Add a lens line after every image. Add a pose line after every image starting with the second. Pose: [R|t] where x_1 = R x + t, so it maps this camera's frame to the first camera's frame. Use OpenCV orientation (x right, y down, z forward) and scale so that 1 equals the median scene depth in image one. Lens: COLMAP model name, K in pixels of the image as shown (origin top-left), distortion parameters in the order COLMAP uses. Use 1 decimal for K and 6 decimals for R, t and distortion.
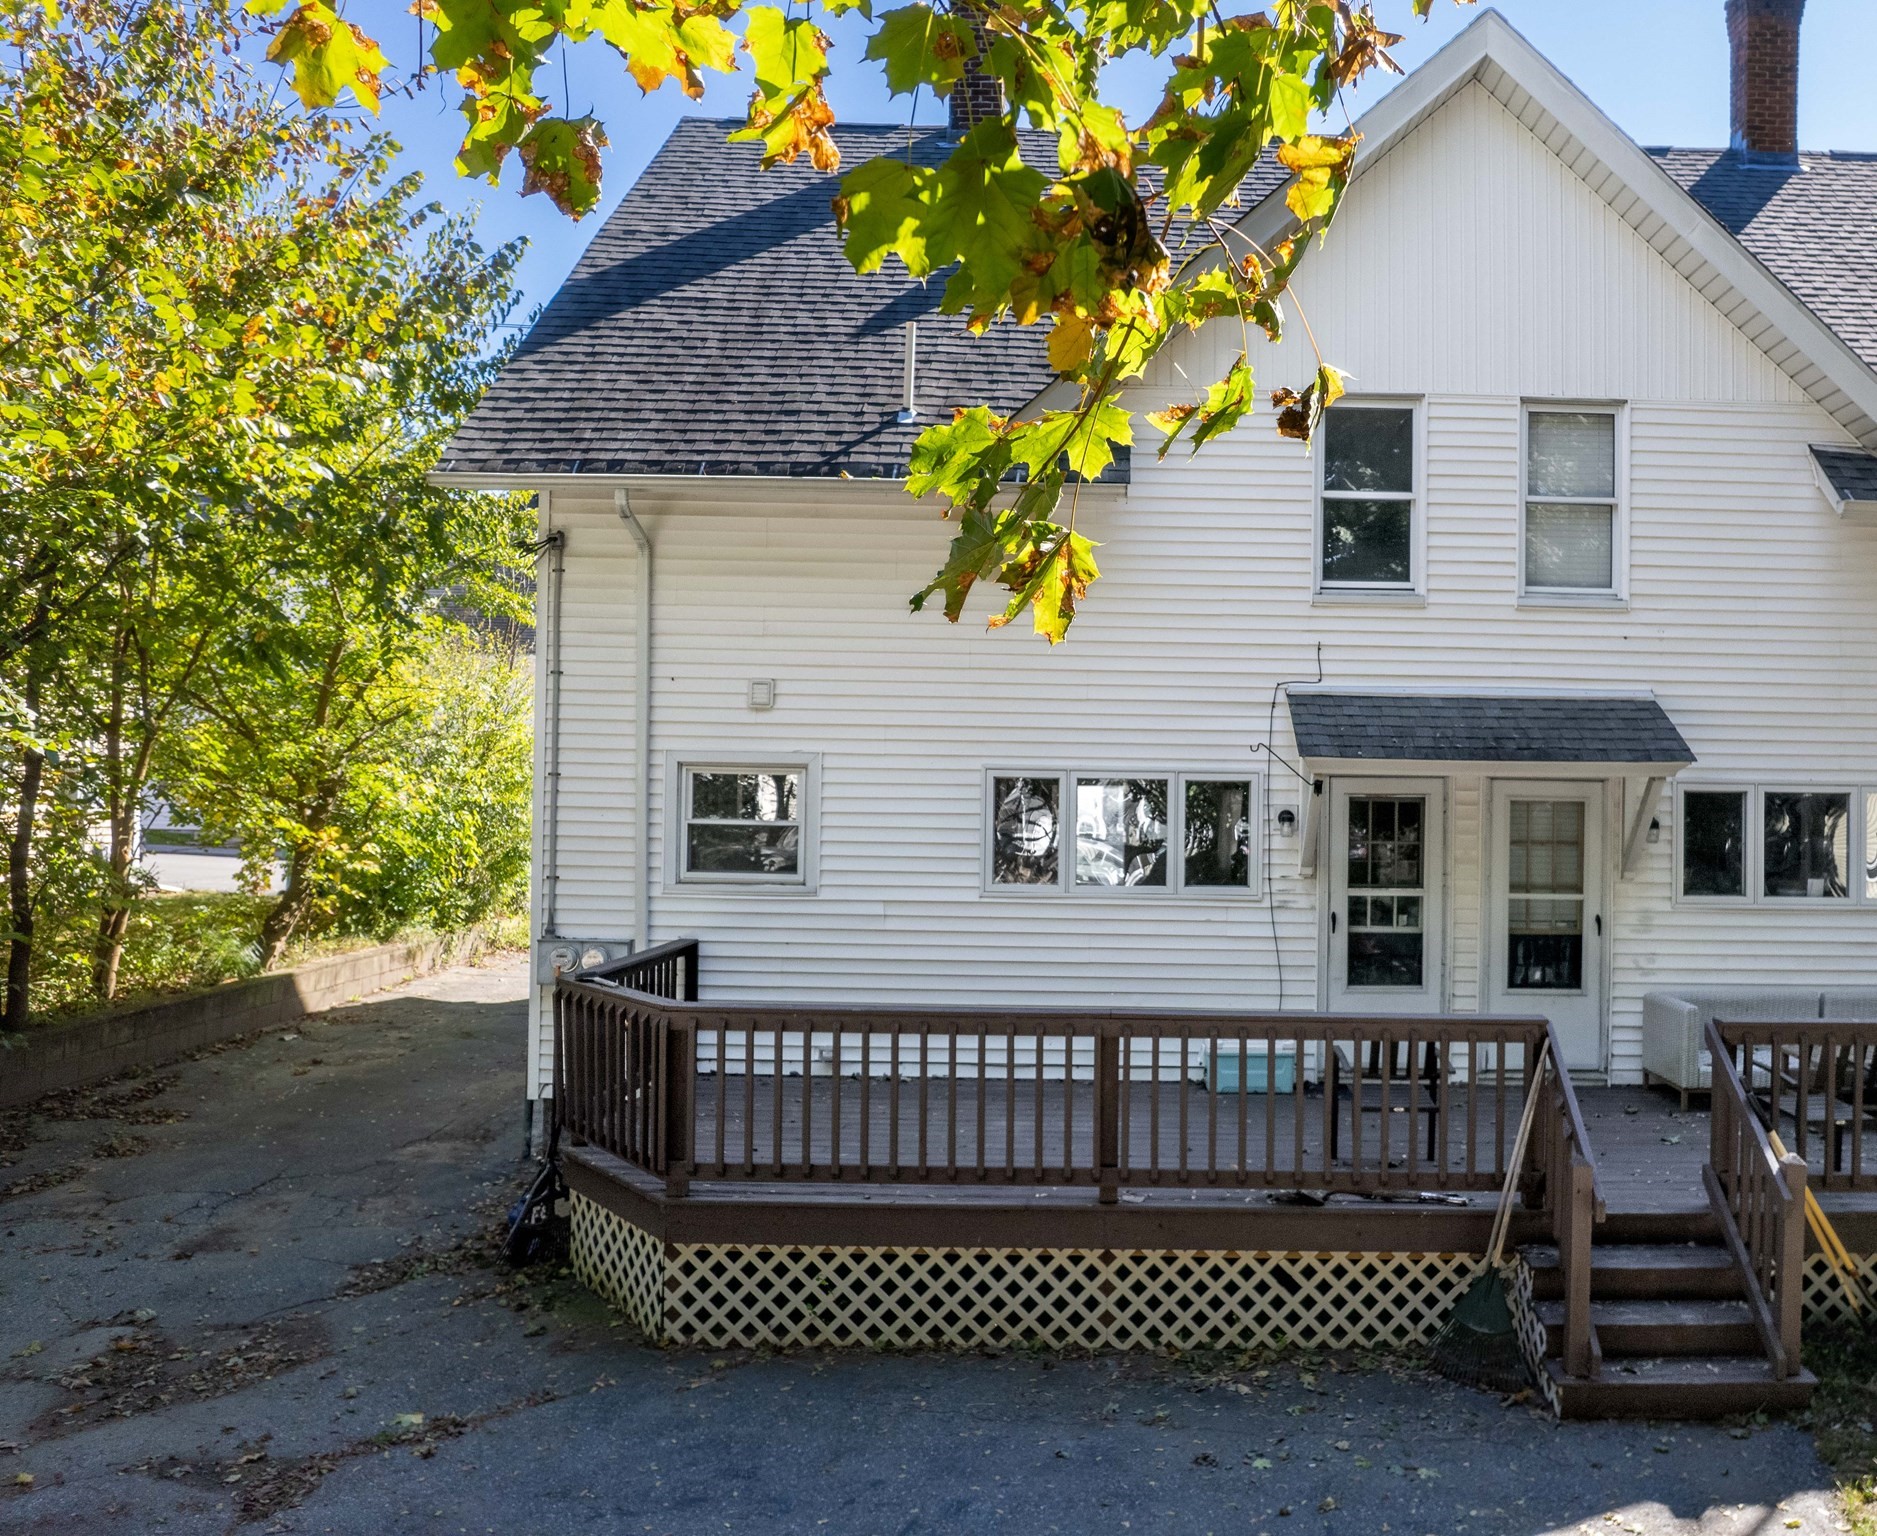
lens RADIAL K [[1353.2, 0, 939.4], [0, 1353.2, 826.6], [0, 0, 1]] dist [-0.067308, 0.096449]
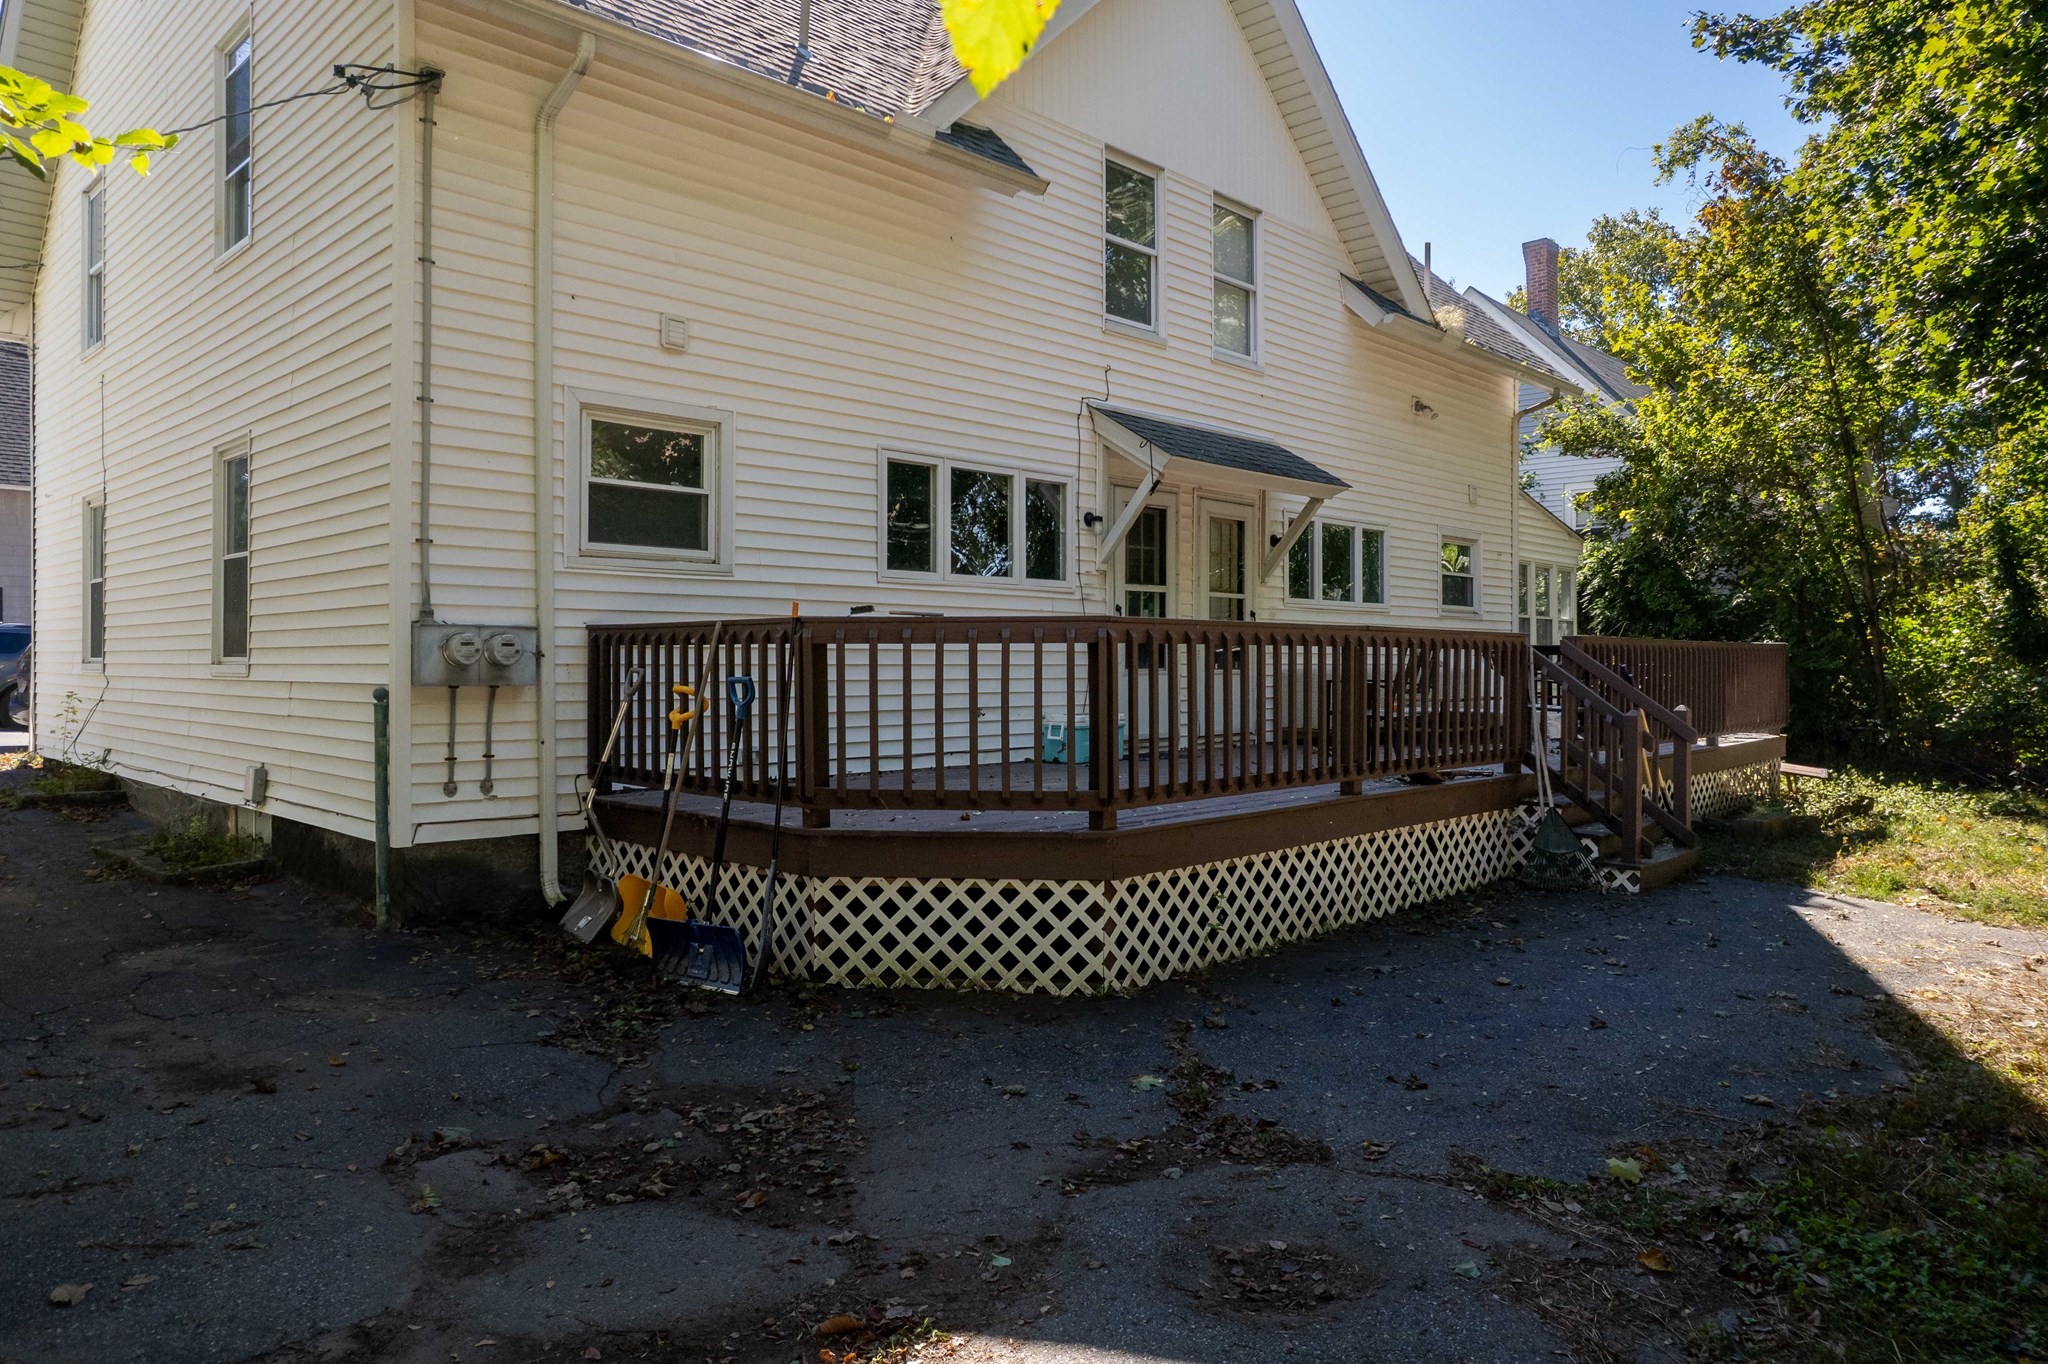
lens RADIAL K [[1305.3, 0, 1024.0], [0, 1305.3, 682.0], [0, 0, 1]] dist [-0.038307, 0.000087]
pose [[0.710315, -0.027989, 0.703327, -0.550266], [0.010147, 0.999512, 0.029528, 0.096768], [-0.703811, -0.013837, 0.710253, 0.271485]]
